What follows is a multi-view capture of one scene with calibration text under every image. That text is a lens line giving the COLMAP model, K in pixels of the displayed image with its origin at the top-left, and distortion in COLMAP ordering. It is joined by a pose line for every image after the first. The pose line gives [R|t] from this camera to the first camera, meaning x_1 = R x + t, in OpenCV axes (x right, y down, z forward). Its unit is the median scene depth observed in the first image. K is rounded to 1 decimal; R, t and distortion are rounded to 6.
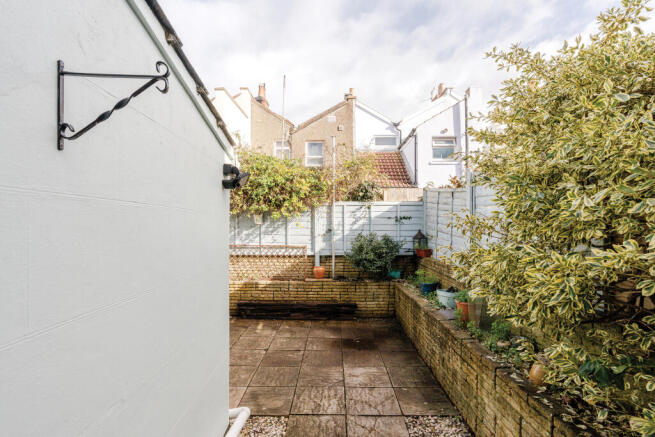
lens RADIAL K [[331.3, 0, 326.5], [0, 331.3, 224.1], [0, 0, 1]] dist [0.000430, 0.000030]
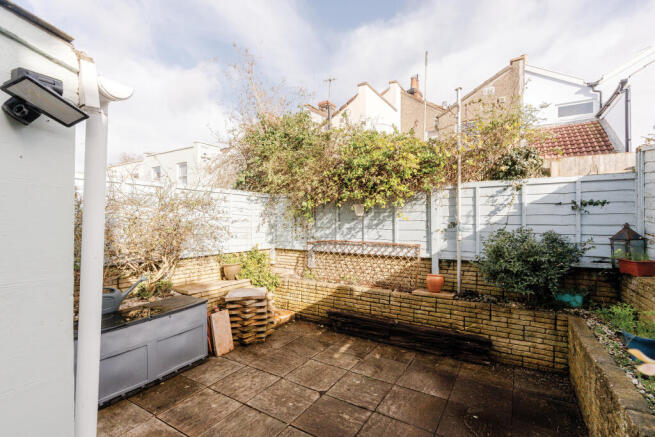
lens RADIAL K [[306.1, 0, 327.5], [0, 306.1, 218.5], [0, 0, 1]] dist [-0.000915, 0.000016]
pose [[0.866090, -0.003060, -0.499879, 0.102966], [-0.000273, 0.999978, -0.006595, 0.011487], [0.499888, 0.005849, 0.866070, 0.307429]]
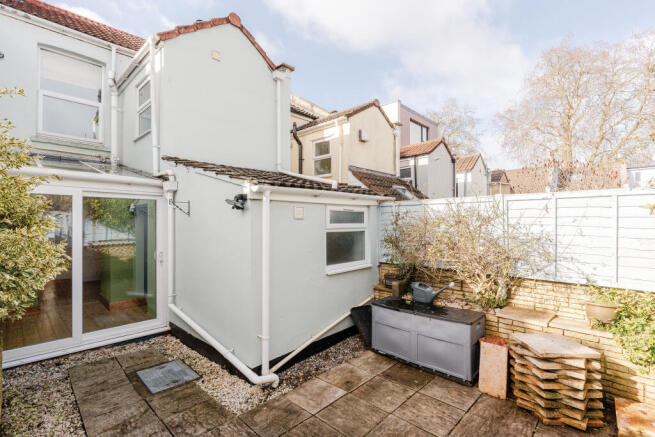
lens RADIAL K [[306.1, 0, 327.5], [0, 306.1, 218.5], [0, 0, 1]] dist [-0.000915, 0.000016]
pose [[-0.672345, -0.009686, -0.740174, 0.186635], [-0.000535, 0.999920, -0.012599, -0.012783], [0.740237, -0.008075, -0.672297, 0.873576]]
